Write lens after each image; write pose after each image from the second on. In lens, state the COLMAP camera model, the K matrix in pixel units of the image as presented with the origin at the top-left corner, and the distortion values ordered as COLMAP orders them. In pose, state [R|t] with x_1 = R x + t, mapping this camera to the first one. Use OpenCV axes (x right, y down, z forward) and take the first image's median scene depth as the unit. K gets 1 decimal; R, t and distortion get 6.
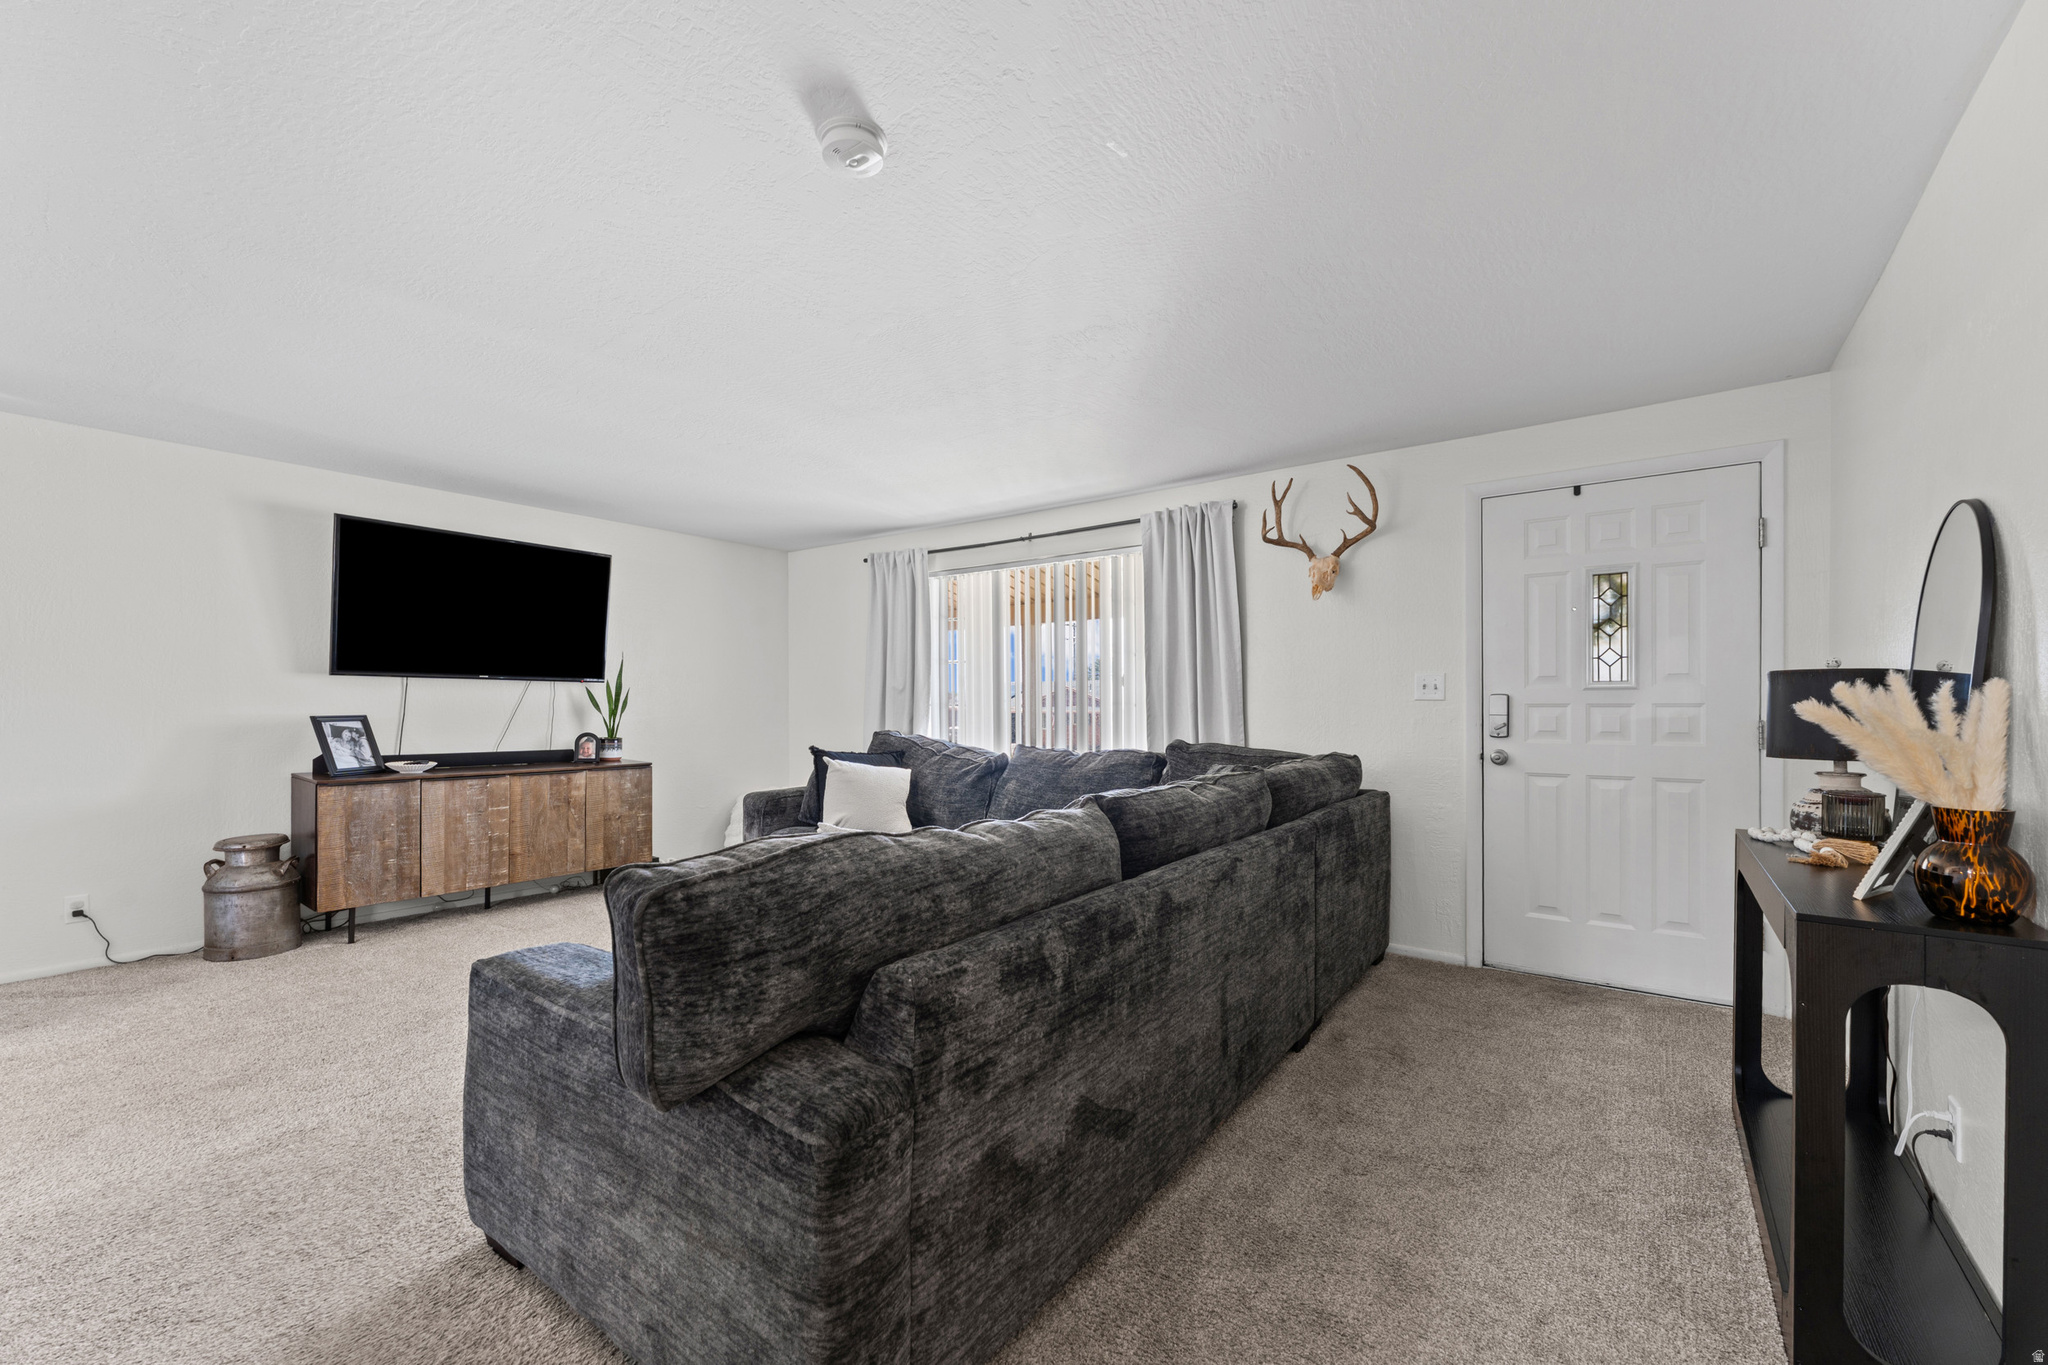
lens RADIAL K [[815.2, 0, 1018.5], [0, 815.2, 693.5], [0, 0, 1]] dist [-0.002840, 0.000420]
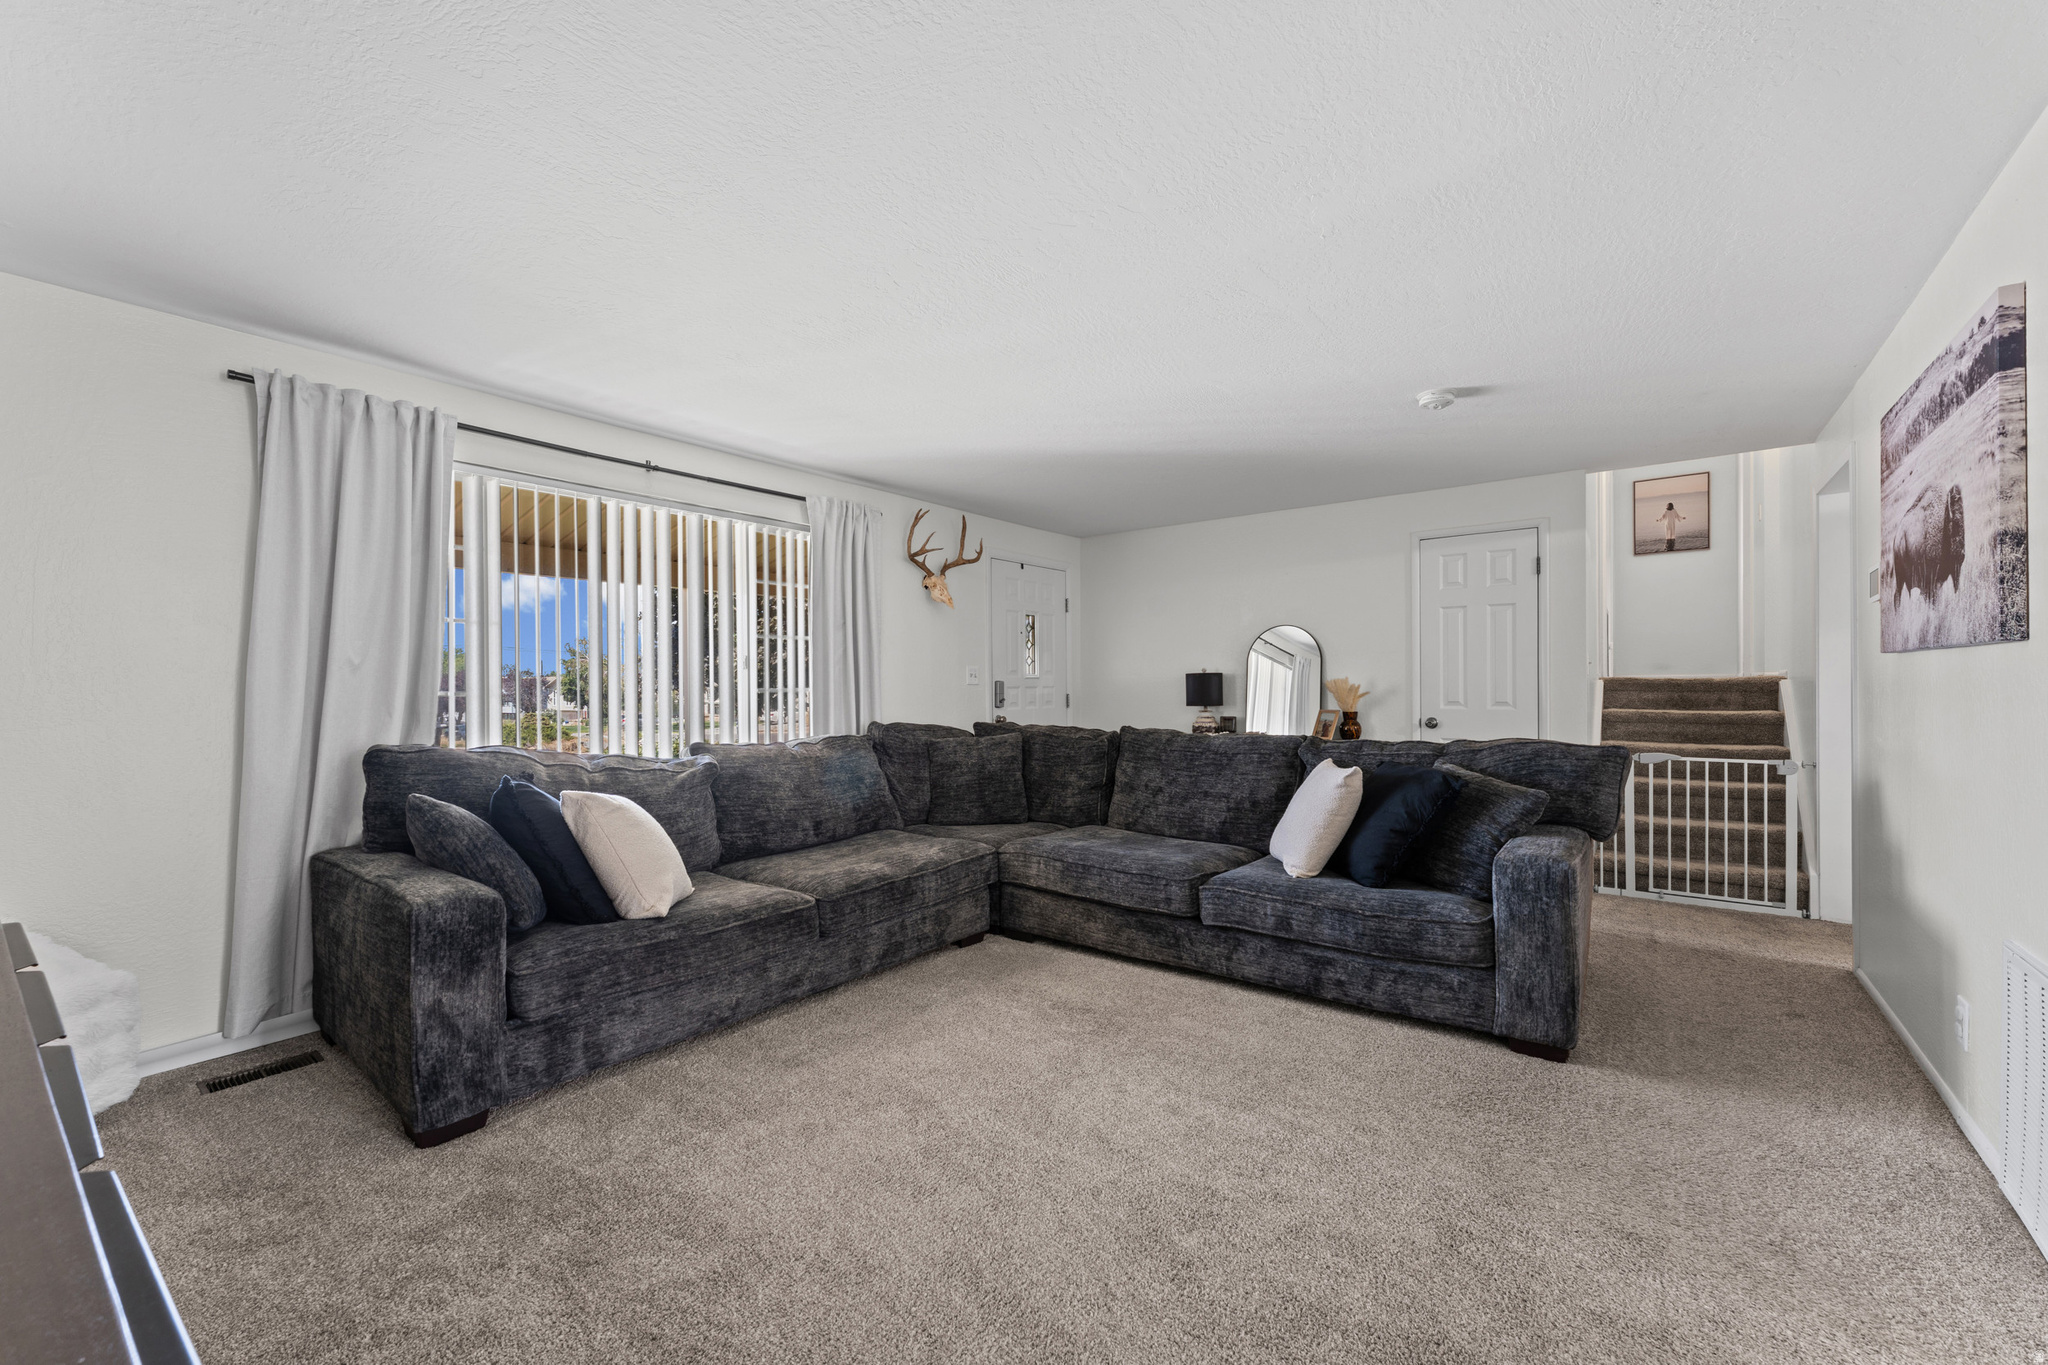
lens RADIAL K [[815.2, 0, 1019.0], [0, 815.2, 689.3], [0, 0, 1]] dist [-0.002840, 0.000420]
pose [[-0.003107, -0.012078, 0.999922, -0.757456], [-0.001182, 0.999926, 0.012074, -0.002305], [-0.999994, -0.001144, -0.003122, 0.710010]]
